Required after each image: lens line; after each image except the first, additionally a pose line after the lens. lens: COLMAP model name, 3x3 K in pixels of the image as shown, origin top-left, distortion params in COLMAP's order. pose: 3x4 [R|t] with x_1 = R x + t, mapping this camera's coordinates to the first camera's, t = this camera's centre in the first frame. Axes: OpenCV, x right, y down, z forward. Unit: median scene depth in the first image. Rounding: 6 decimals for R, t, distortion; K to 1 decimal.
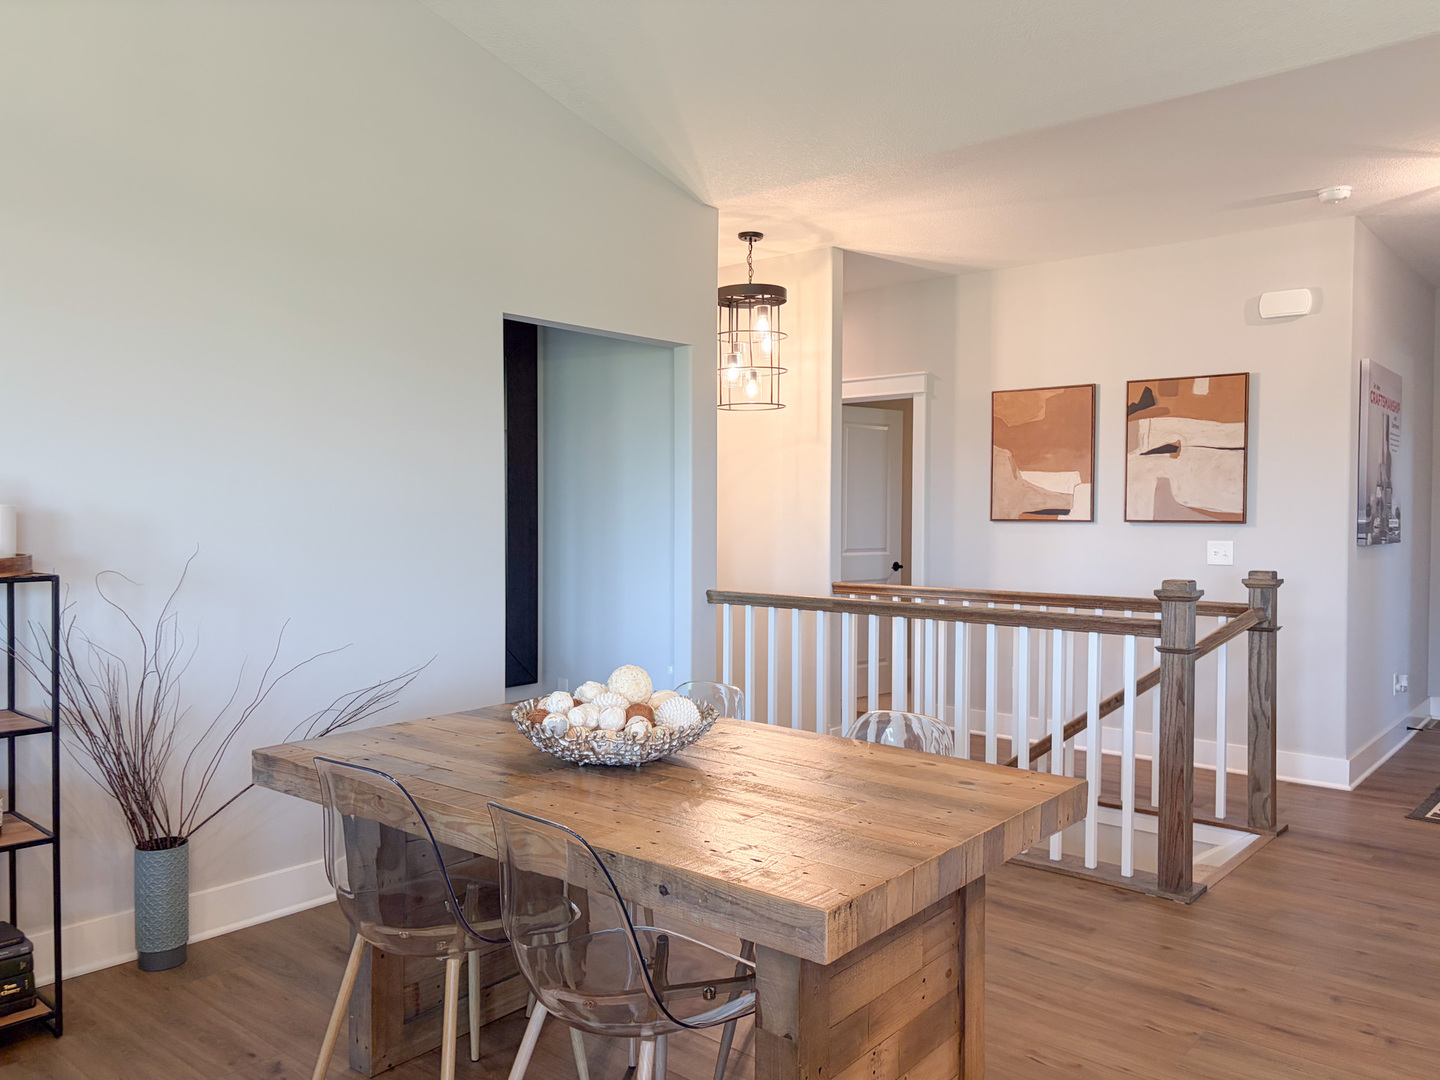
lens RADIAL K [[1088.6, 0, 702.1], [0, 1088.6, 536.7], [0, 0, 1]] dist [-0.001176, -0.002224]
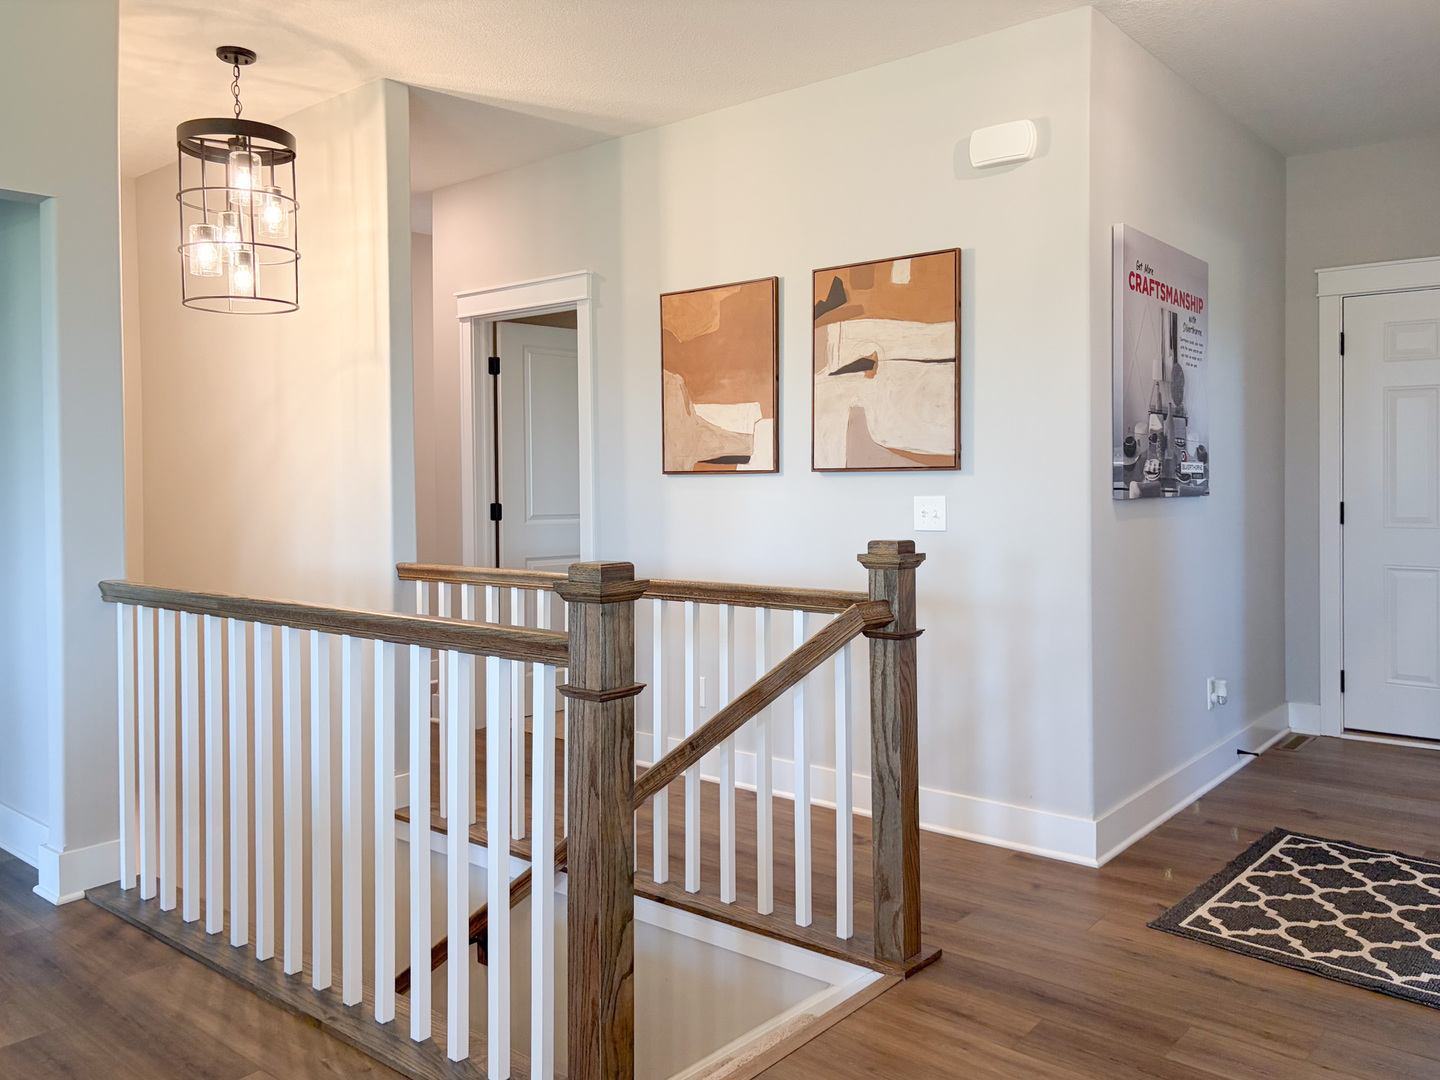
lens RADIAL K [[1126.9, 0, 716.5], [0, 1126.9, 502.7], [0, 0, 1]] dist [0.013845, -0.000279]
pose [[0.999359, -0.014326, 0.032796, 0.311882], [0.014478, 0.999886, -0.004387, 0.009050], [-0.032729, 0.004859, 0.999452, 0.286572]]
